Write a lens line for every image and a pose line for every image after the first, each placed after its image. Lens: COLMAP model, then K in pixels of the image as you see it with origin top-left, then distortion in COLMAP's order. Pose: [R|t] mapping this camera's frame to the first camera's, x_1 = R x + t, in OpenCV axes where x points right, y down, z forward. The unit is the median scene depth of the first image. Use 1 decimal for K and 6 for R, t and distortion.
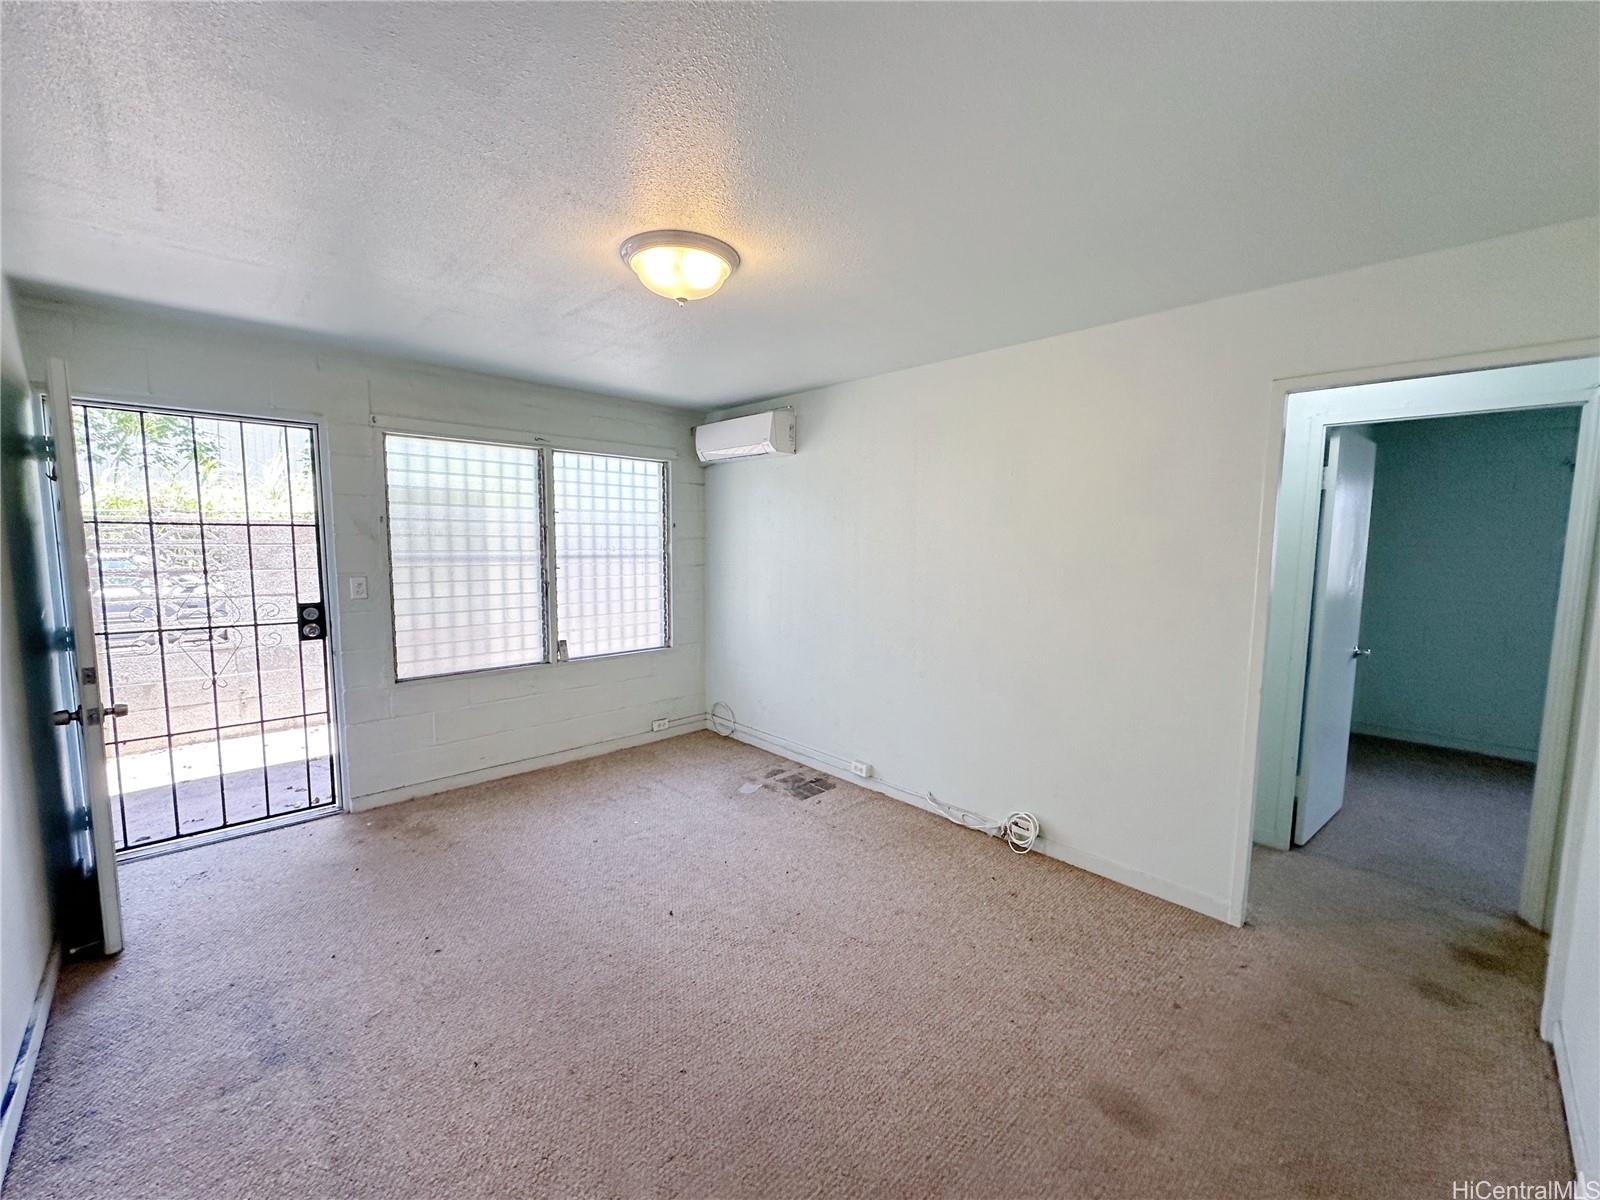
lens RADIAL K [[638.2, 0, 800.2], [0, 638.2, 599.6], [0, 0, 1]] dist [0.000031, 0.000794]
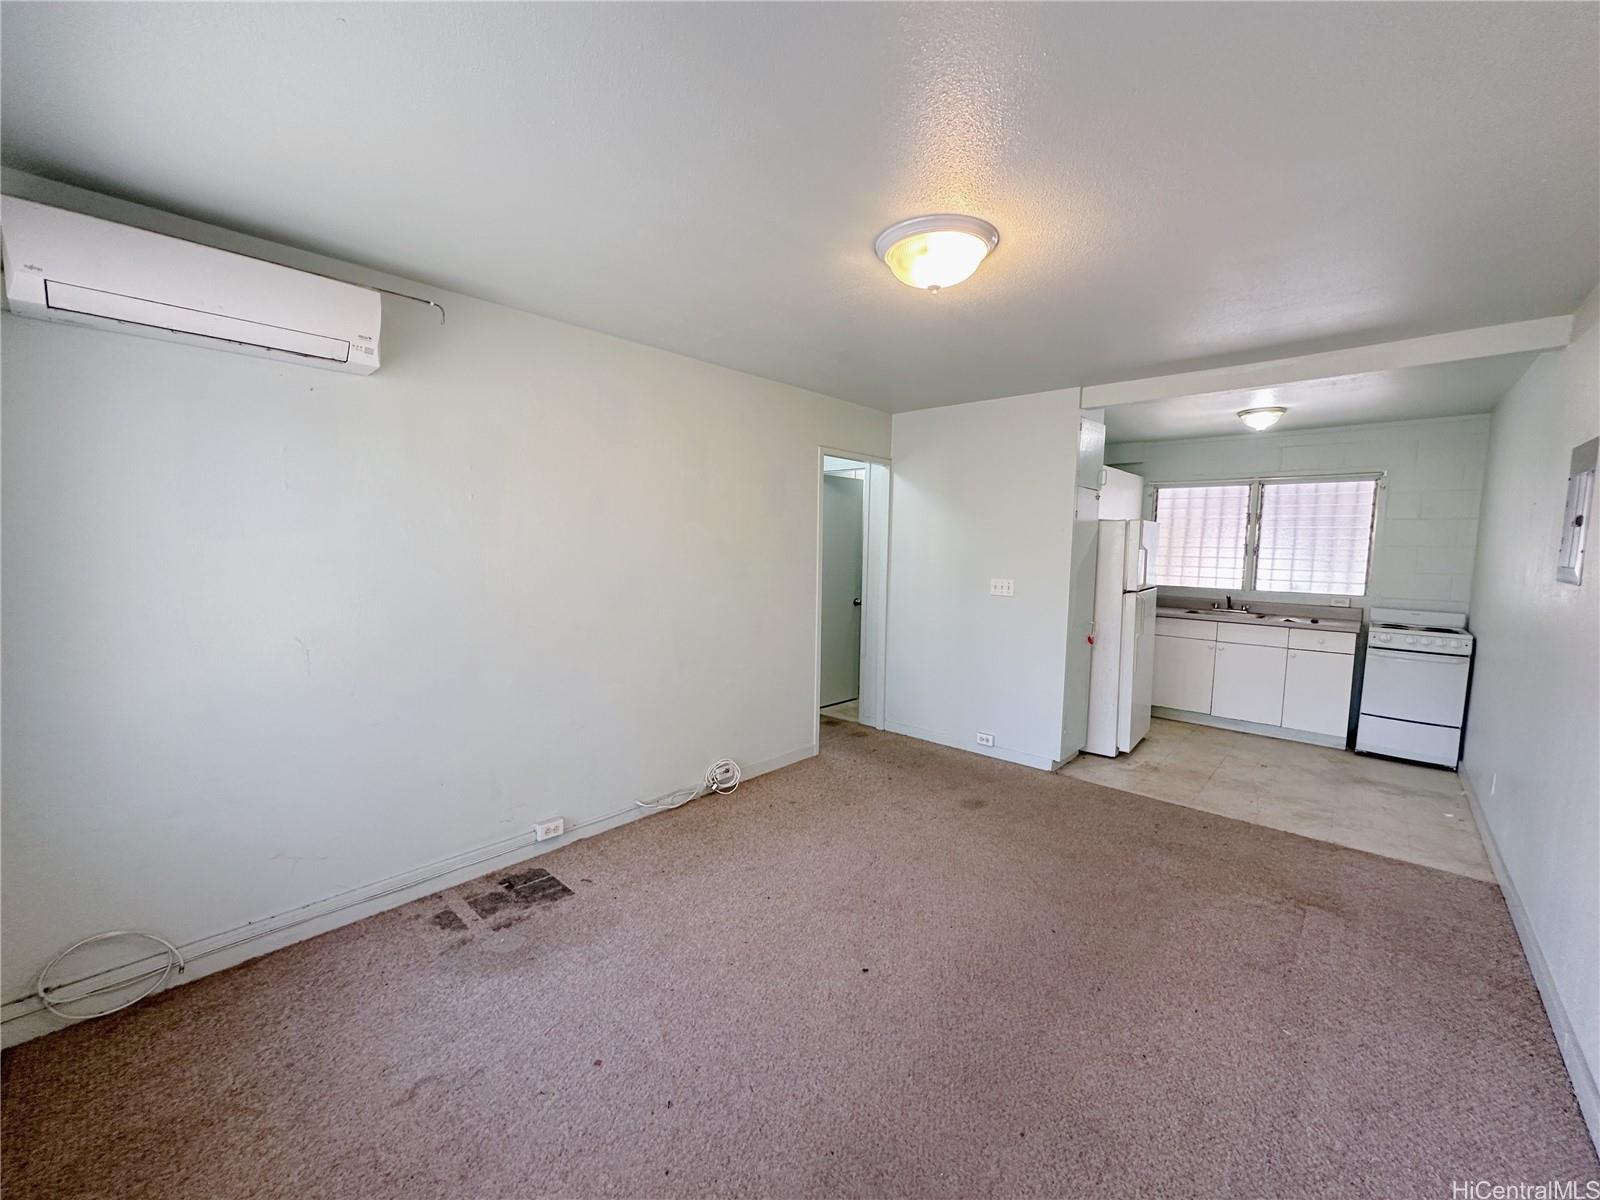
lens RADIAL K [[638.2, 0, 794.0], [0, 638.2, 596.1], [0, 0, 1]] dist [0.000031, 0.000794]
pose [[-0.061521, -0.096220, 0.993457, -0.662926], [0.080552, 0.991617, 0.101030, -0.067548], [-0.994850, 0.086240, -0.053254, 0.727428]]
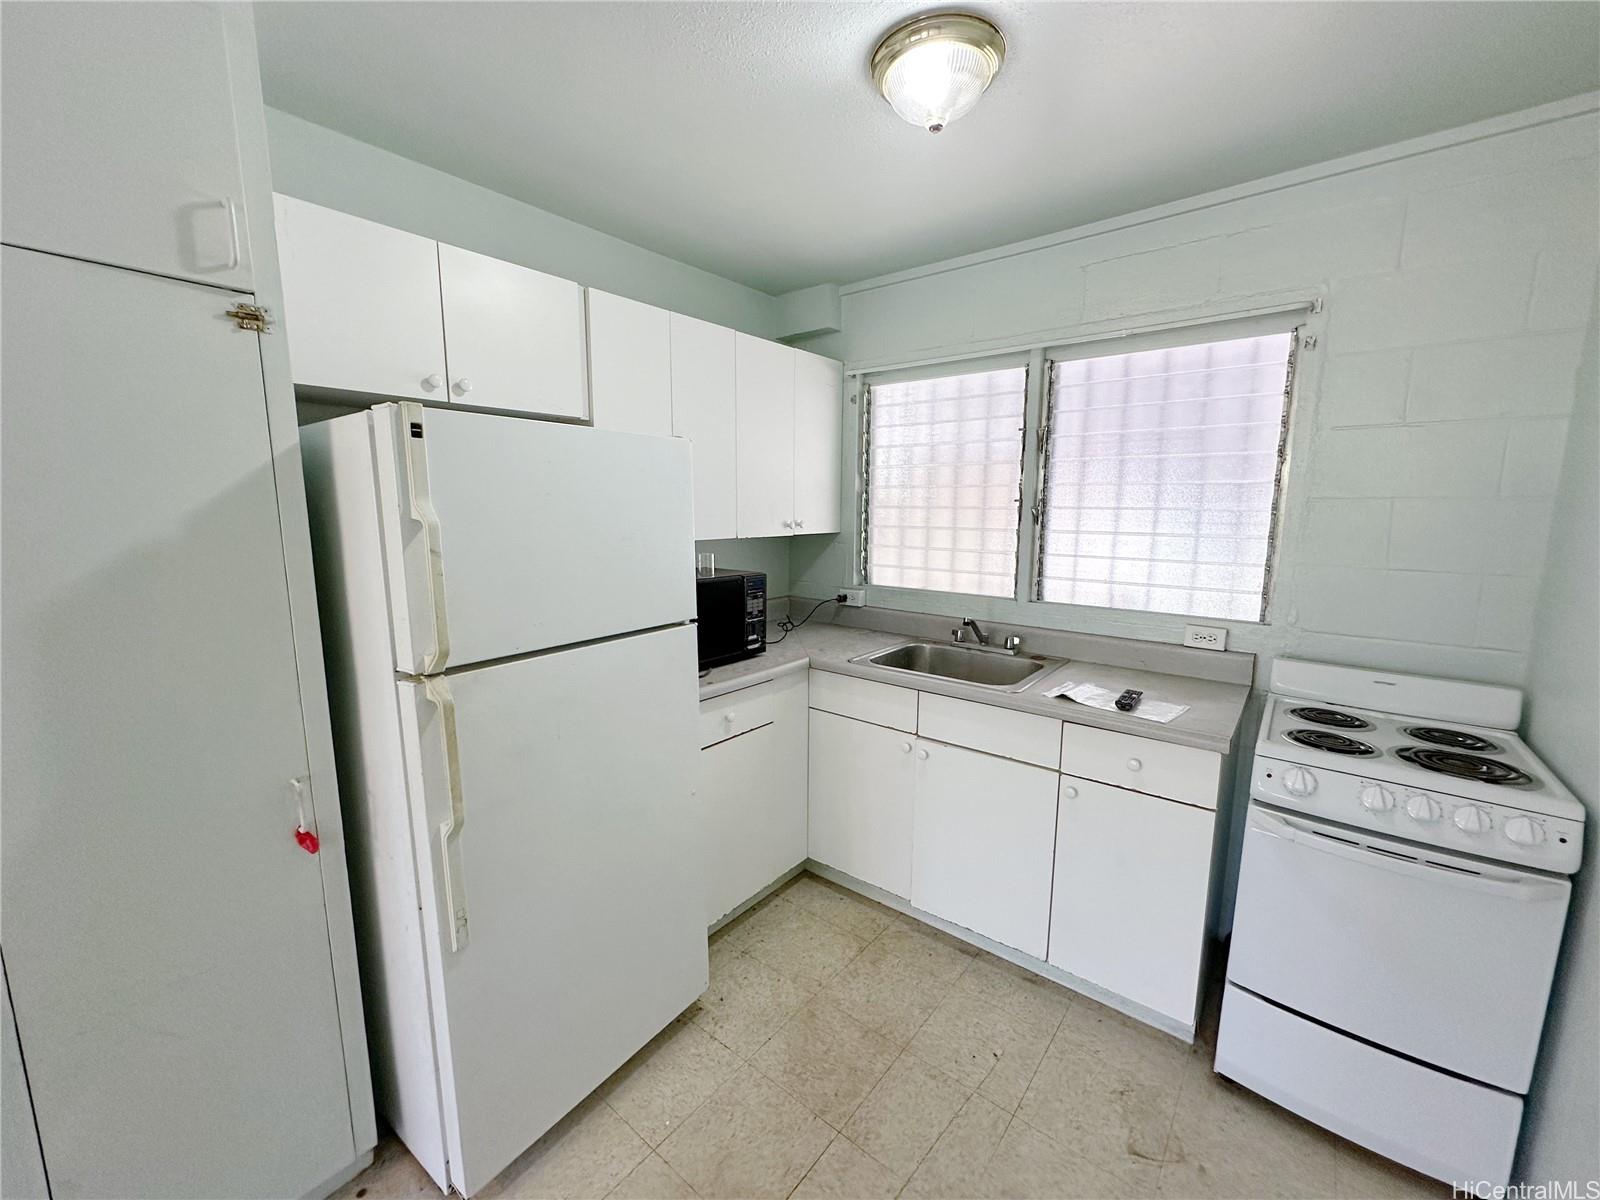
lens RADIAL K [[638.2, 0, 805.1], [0, 638.2, 607.4], [0, 0, 1]] dist [0.000031, 0.000794]
pose [[-0.129166, -0.161110, 0.978448, -0.293361], [0.092636, 0.980438, 0.173667, -0.025683], [-0.987286, 0.113072, -0.111715, 0.338130]]
